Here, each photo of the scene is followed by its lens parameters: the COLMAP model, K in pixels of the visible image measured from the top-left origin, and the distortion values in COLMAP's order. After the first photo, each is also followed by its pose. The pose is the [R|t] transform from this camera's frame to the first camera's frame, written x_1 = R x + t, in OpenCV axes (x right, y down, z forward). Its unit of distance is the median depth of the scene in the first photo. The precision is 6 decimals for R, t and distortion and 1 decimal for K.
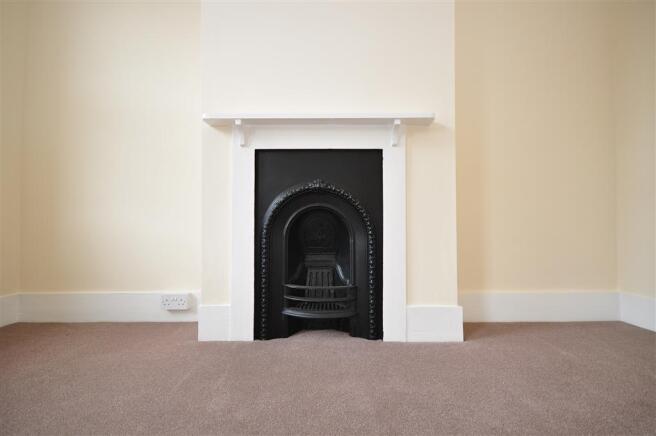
lens RADIAL K [[322.6, 0, 333.3], [0, 322.6, 219.0], [0, 0, 1]] dist [0.000406, -0.000384]
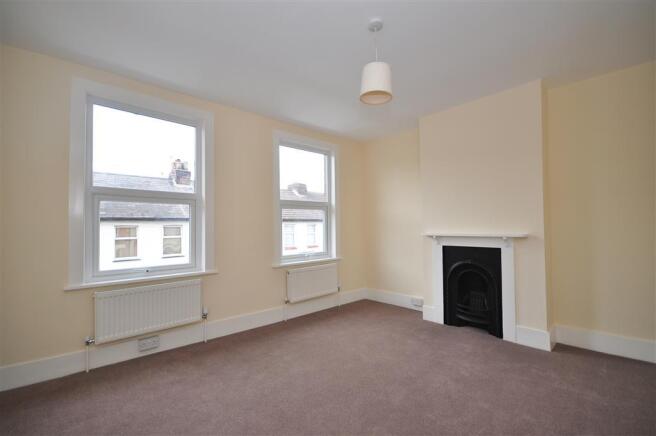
lens RADIAL K [[297.0, 0, 330.0], [0, 297.0, 218.4], [0, 0, 1]] dist [-0.002316, -0.000021]
pose [[0.693315, -0.015356, -0.720471, 0.766636], [0.005696, 0.999858, -0.015830, -0.379938], [0.720613, 0.006871, 0.693304, -1.140648]]
